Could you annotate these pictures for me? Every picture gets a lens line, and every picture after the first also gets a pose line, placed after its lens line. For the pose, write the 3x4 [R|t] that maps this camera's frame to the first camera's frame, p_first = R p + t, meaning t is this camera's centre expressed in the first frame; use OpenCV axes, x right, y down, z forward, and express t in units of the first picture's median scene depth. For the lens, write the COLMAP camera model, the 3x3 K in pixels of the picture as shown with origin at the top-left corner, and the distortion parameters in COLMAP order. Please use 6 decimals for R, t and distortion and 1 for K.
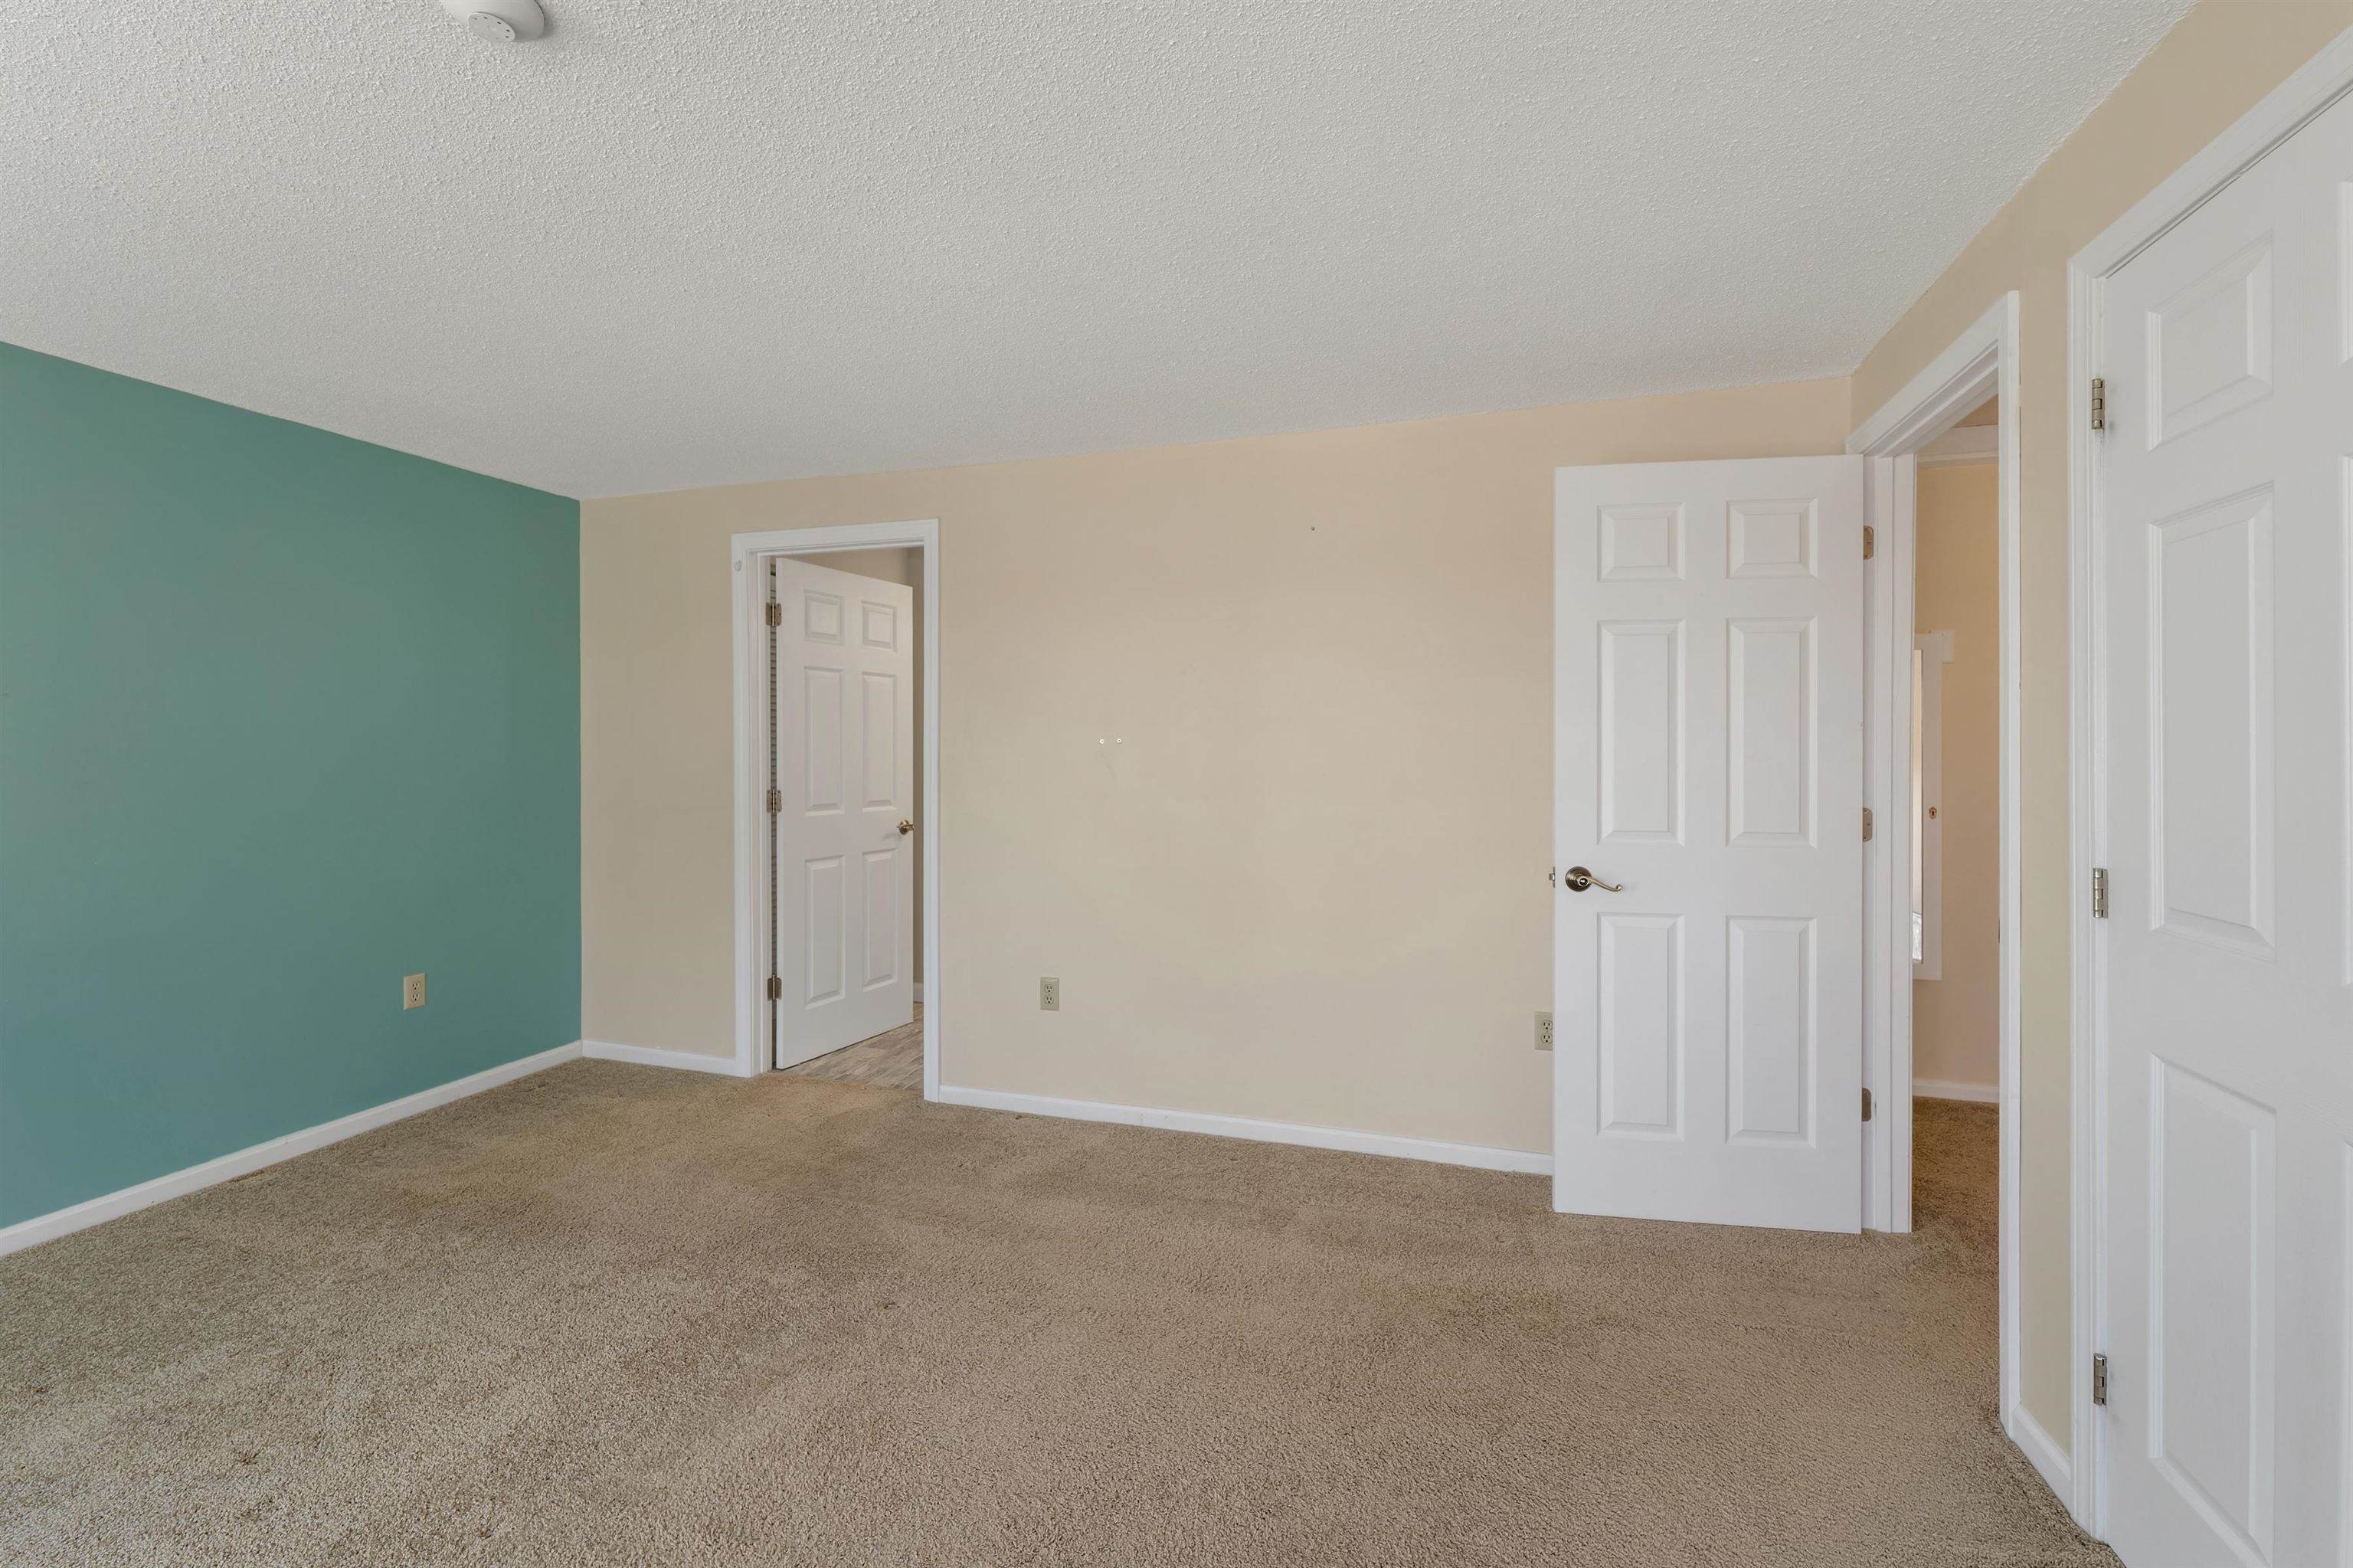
lens RADIAL K [[974.3, 0, 1178.1], [0, 974.3, 757.1], [0, 0, 1]] dist [0.001318, 0.000238]
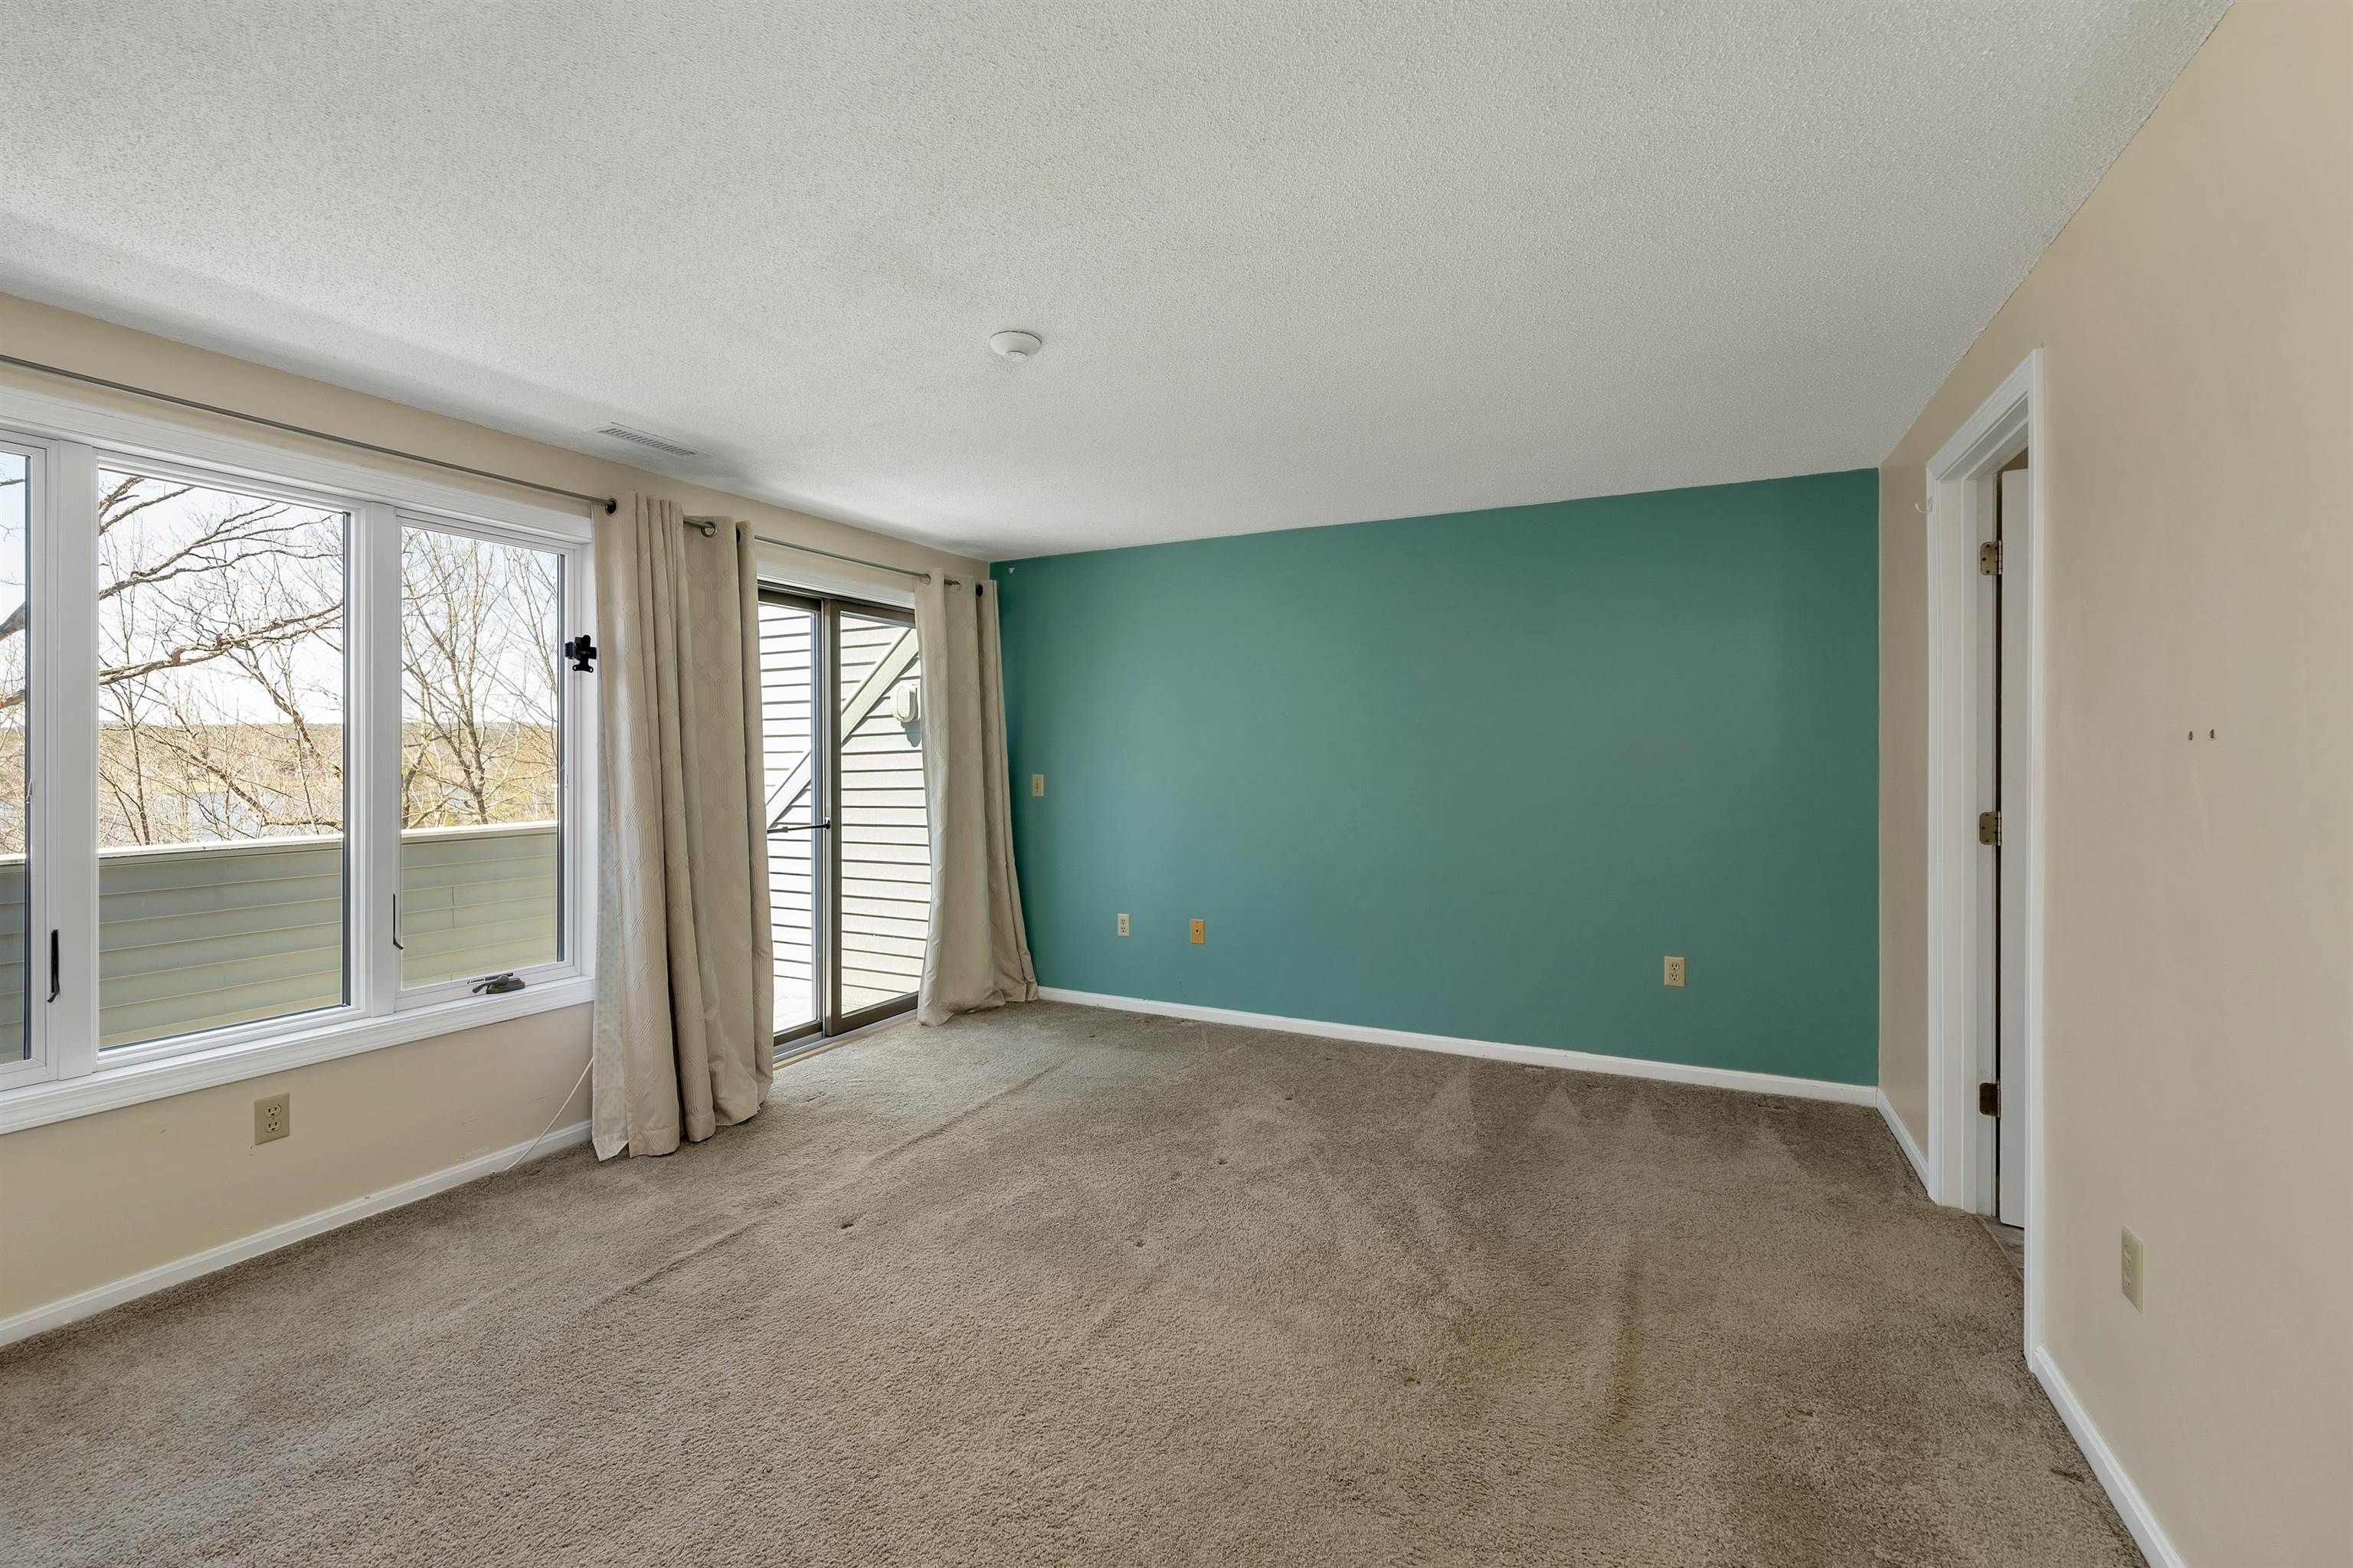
lens RADIAL K [[974.3, 0, 1178.1], [0, 974.3, 757.1], [0, 0, 1]] dist [0.001318, 0.000238]
pose [[-0.163771, 0.000729, -0.986498, 0.409886], [0.000712, 1.000000, 0.000621, -0.006067], [0.986498, -0.000601, -0.163771, 0.623140]]
